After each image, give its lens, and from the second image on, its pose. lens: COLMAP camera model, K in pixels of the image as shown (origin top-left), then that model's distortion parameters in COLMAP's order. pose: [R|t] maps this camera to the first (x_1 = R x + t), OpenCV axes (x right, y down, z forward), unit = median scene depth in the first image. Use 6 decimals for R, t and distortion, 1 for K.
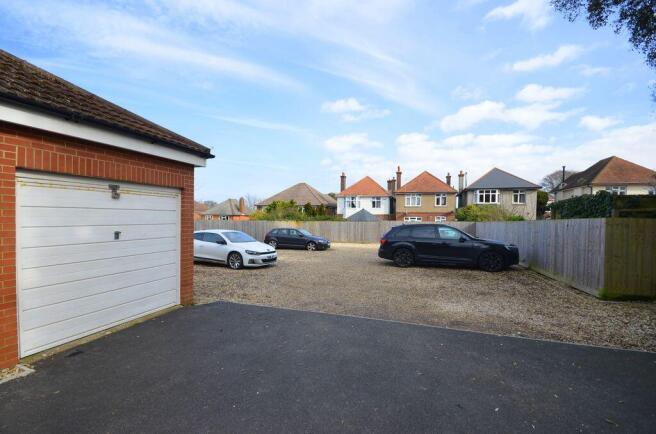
lens RADIAL K [[295.0, 0, 329.7], [0, 295.0, 221.4], [0, 0, 1]] dist [-0.001176, -0.000186]
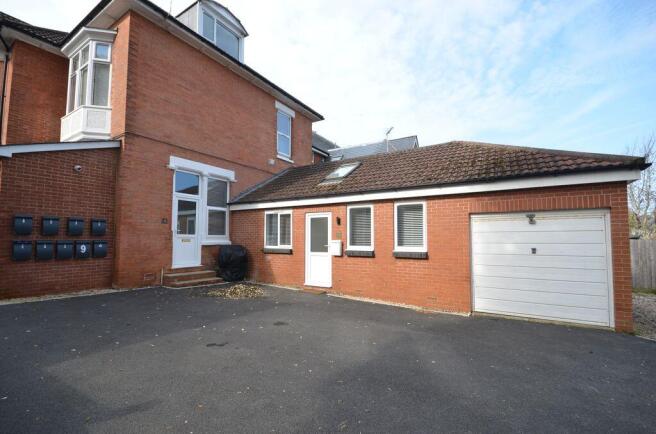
lens RADIAL K [[295.0, 0, 328.5], [0, 295.0, 219.6], [0, 0, 1]] dist [-0.001176, -0.000186]
pose [[-0.260807, -0.095815, -0.960624, 0.856428], [-0.026314, 0.995398, -0.092139, 0.054749], [0.965032, 0.001247, -0.262129, 0.443290]]
